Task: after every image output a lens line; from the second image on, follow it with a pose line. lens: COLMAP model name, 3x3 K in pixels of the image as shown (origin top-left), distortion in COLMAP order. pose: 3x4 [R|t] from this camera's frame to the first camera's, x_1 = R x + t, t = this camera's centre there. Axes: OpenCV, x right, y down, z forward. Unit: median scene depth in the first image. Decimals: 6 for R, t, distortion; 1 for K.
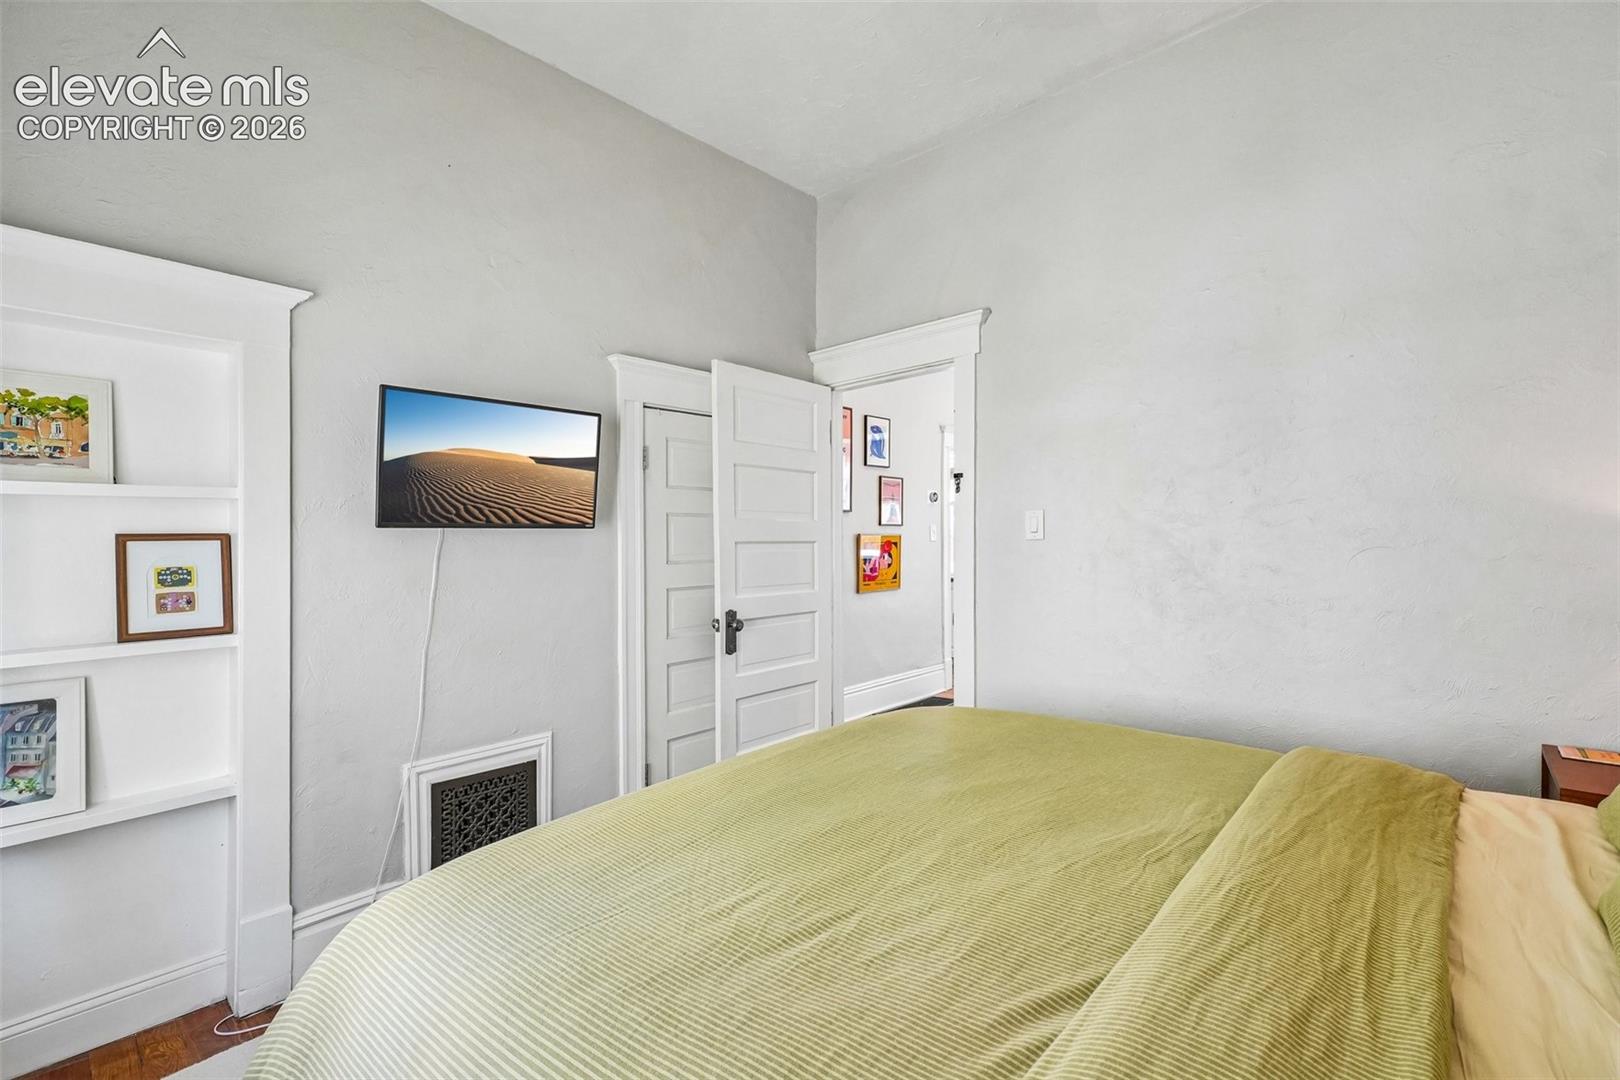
lens RADIAL K [[728.7, 0, 826.6], [0, 728.7, 547.5], [0, 0, 1]] dist [0.001438, 0.000399]
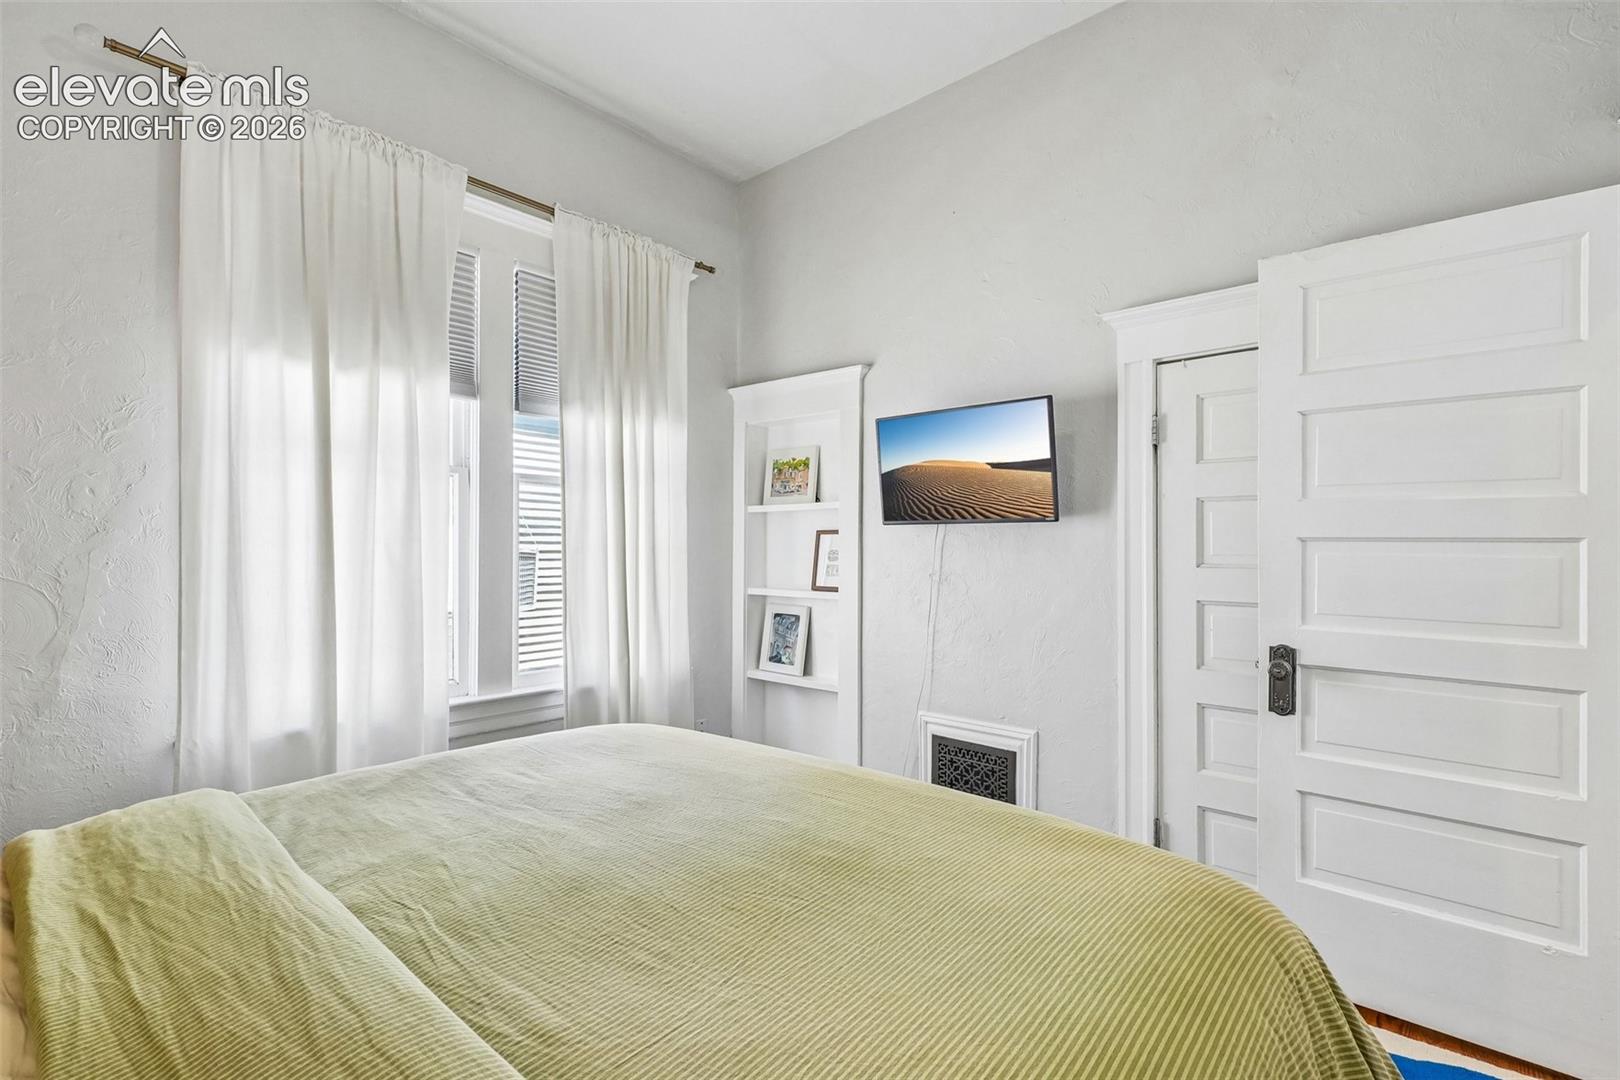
lens RADIAL K [[757.8, 0, 810.0], [0, 757.8, 540.0], [0, 0, 1]] dist [-0.003210, -0.000505]
pose [[-0.020455, 0.010159, -0.999739, 0.684475], [-0.011348, 0.999882, 0.010393, -0.010207], [0.999726, 0.011557, -0.020337, 0.770750]]
